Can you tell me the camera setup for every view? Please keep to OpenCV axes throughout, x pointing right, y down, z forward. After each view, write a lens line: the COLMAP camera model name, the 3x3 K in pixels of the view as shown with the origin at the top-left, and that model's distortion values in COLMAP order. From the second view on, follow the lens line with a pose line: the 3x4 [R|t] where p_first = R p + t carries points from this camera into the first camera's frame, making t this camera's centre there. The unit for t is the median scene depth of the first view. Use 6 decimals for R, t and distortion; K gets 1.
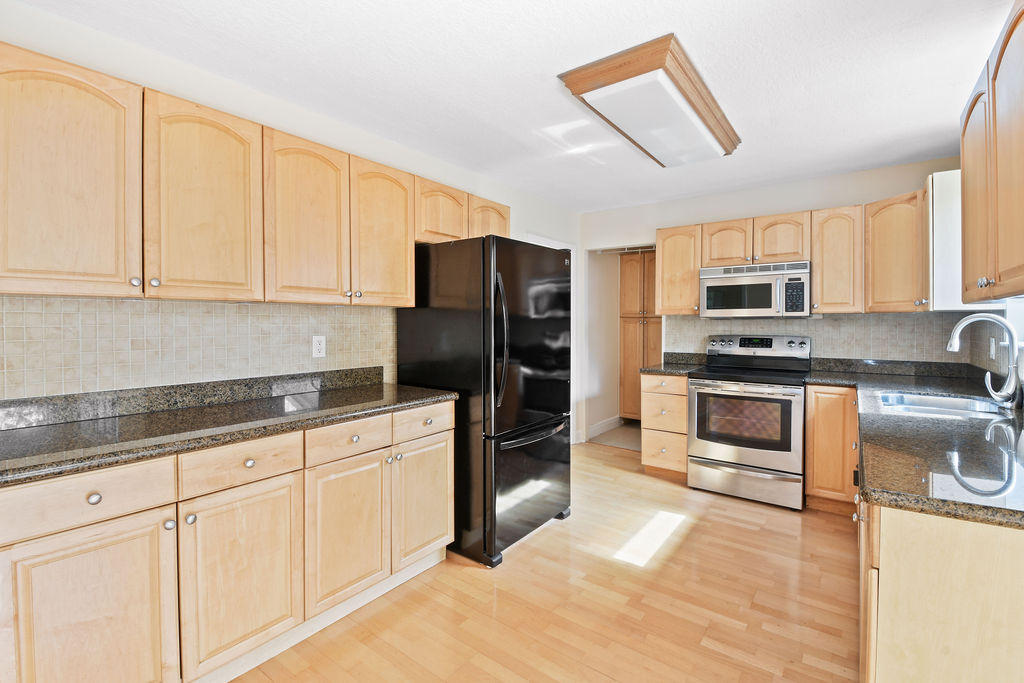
lens RADIAL K [[466.2, 0, 517.0], [0, 466.2, 330.8], [0, 0, 1]] dist [0.006276, -0.001152]
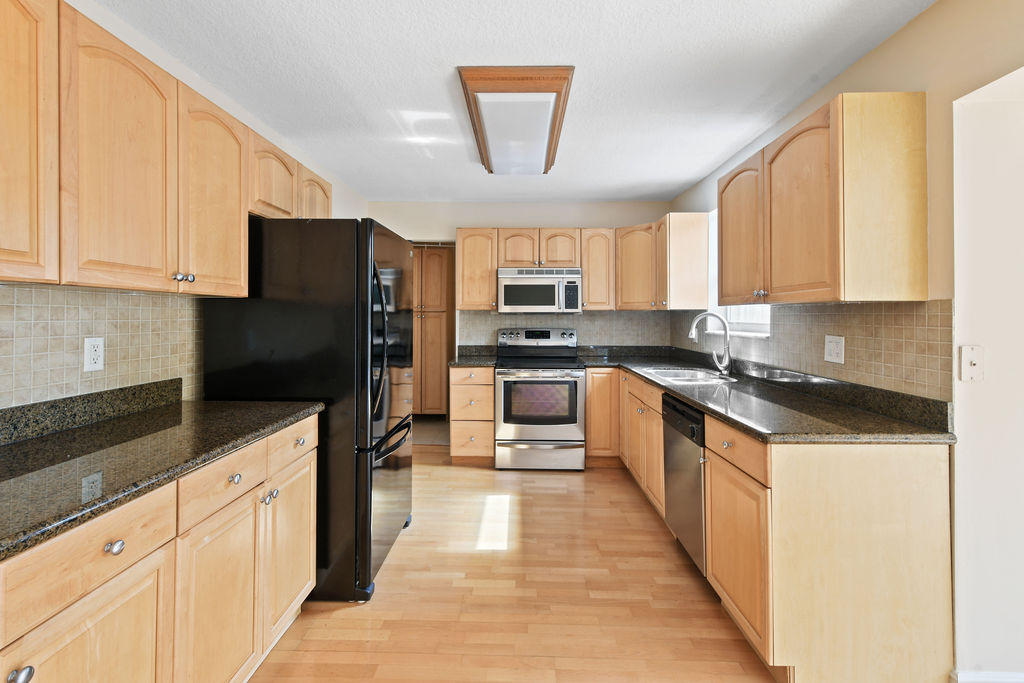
lens RADIAL K [[466.2, 0, 515.5], [0, 466.2, 315.6], [0, 0, 1]] dist [0.006276, -0.001152]
pose [[0.814090, 0.003848, 0.580726, -0.258247], [0.006986, 0.999841, -0.016418, -0.004201], [-0.580696, 0.017423, 0.813934, 0.096213]]
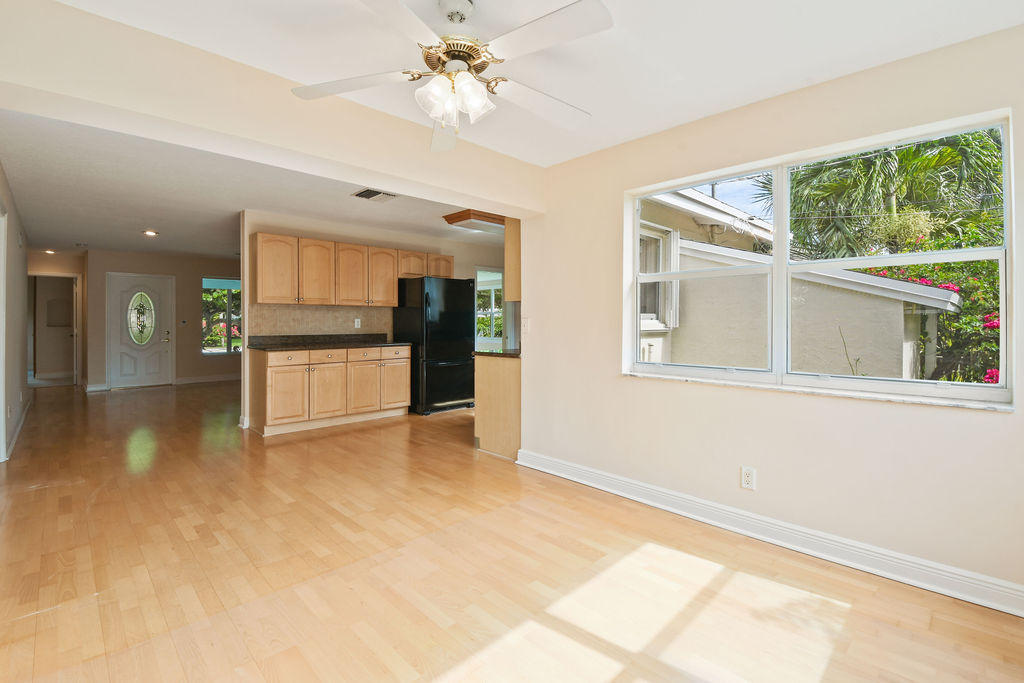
lens RADIAL K [[466.2, 0, 518.8], [0, 466.2, 325.8], [0, 0, 1]] dist [0.006276, -0.001152]
pose [[0.988128, 0.000499, -0.153634, 0.607265], [-0.001859, 0.999960, -0.008704, 0.052398], [0.153624, 0.008886, 0.988089, -0.991064]]
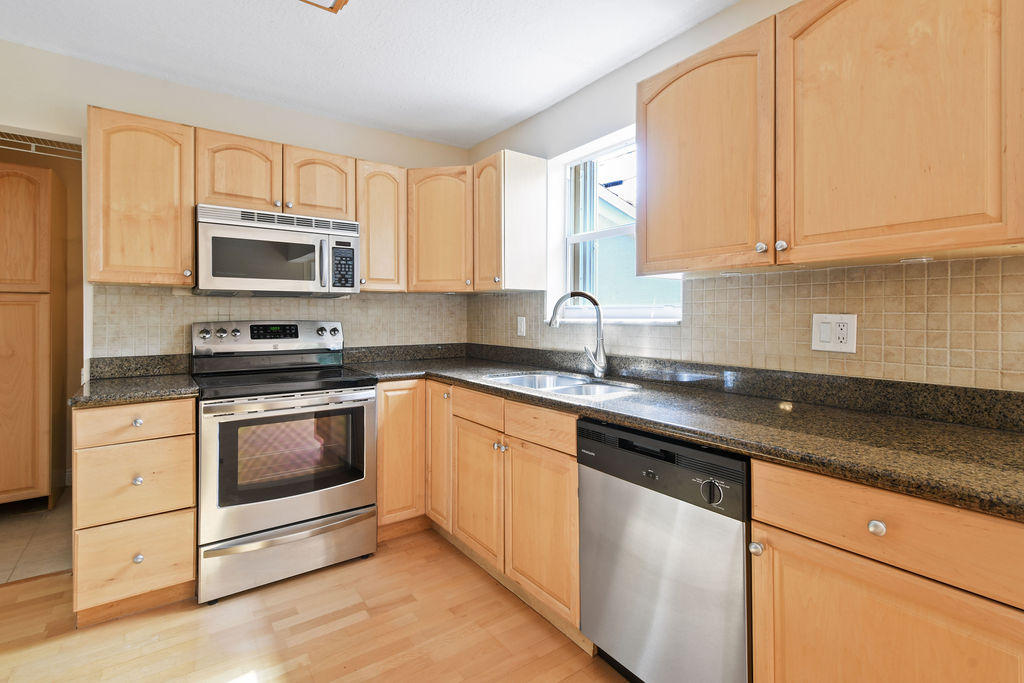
lens RADIAL K [[466.2, 0, 508.7], [0, 466.2, 316.6], [0, 0, 1]] dist [0.006276, -0.001152]
pose [[0.304773, 0.001161, 0.952424, -0.038239], [0.018377, 0.999806, -0.007100, 0.017938], [-0.952248, 0.019666, 0.304692, 0.567771]]
